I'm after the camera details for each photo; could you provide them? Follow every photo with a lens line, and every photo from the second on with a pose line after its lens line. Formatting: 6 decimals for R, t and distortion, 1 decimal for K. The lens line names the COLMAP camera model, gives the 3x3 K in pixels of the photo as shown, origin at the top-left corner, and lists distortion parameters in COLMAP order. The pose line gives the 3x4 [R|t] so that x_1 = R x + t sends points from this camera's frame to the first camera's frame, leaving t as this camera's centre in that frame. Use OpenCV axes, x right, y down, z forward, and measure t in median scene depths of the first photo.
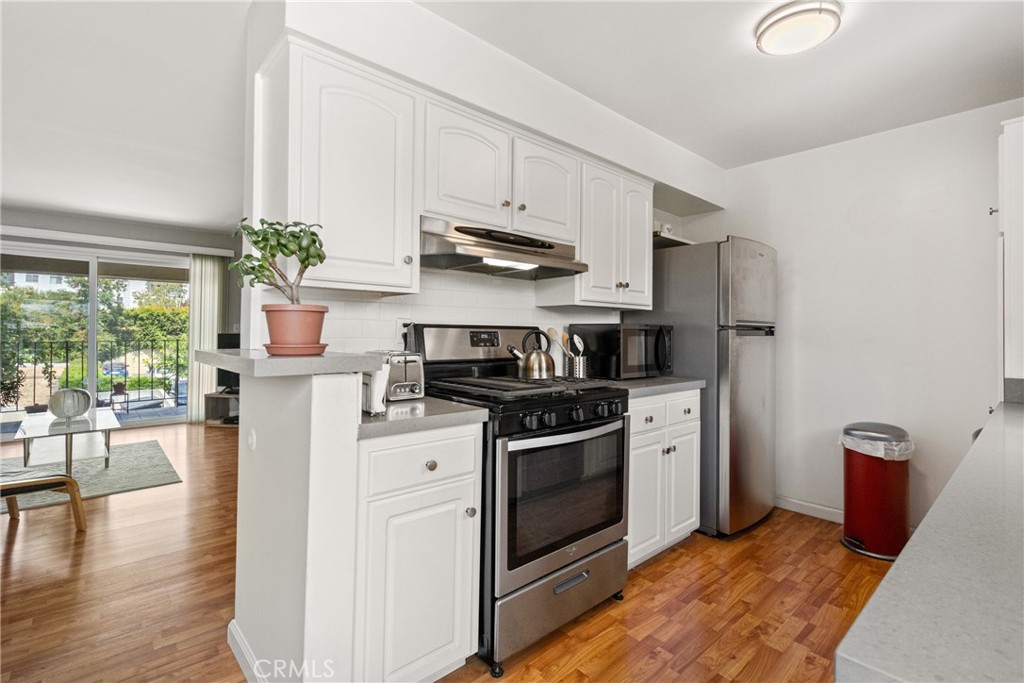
lens RADIAL K [[473.8, 0, 518.1], [0, 473.8, 326.9], [0, 0, 1]] dist [0.004957, 0.000724]
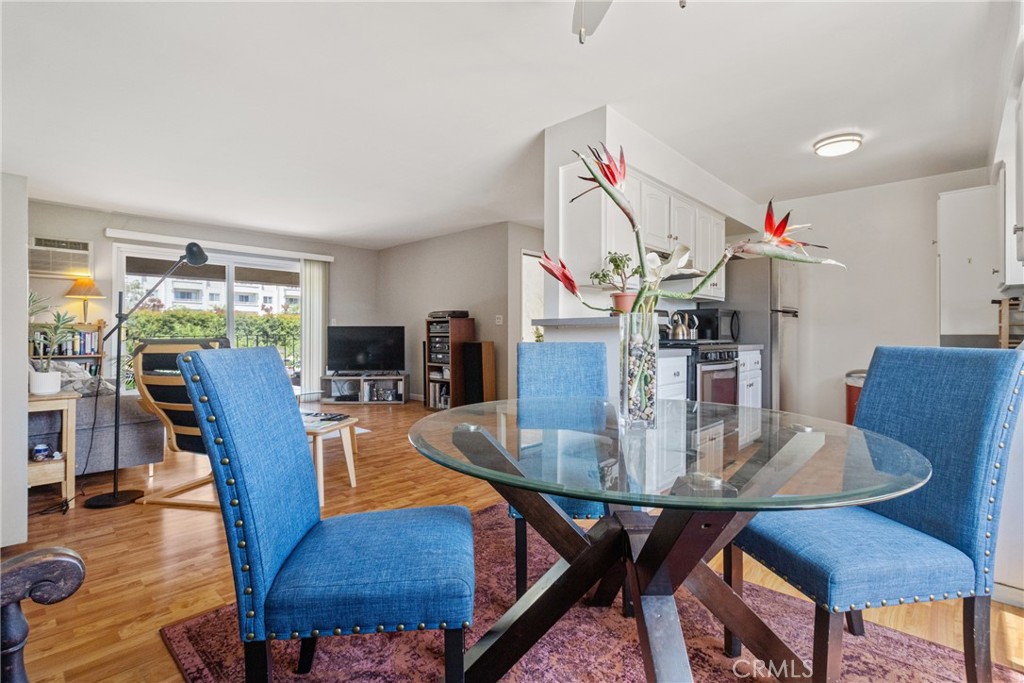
lens RADIAL K [[479.1, 0, 512.4], [0, 479.1, 335.2], [0, 0, 1]] dist [0.002184, 0.000359]
pose [[0.996885, -0.011296, 0.078058, -0.662151], [0.010064, 0.999819, 0.016155, 0.055752], [-0.078227, -0.015319, 0.996818, -0.616058]]
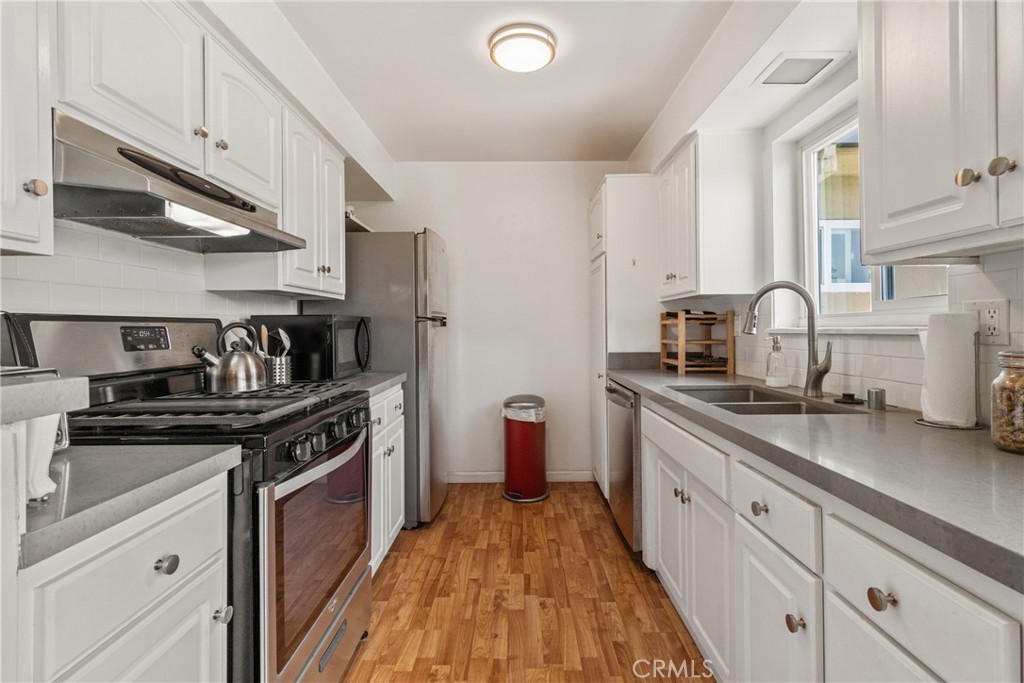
lens RADIAL K [[473.8, 0, 518.1], [0, 473.8, 326.9], [0, 0, 1]] dist [0.004957, 0.000724]
pose [[0.674681, -0.016566, 0.737923, -0.200730], [0.005299, 0.999831, 0.017600, 0.001901], [-0.738090, -0.007964, 0.674655, 0.201839]]
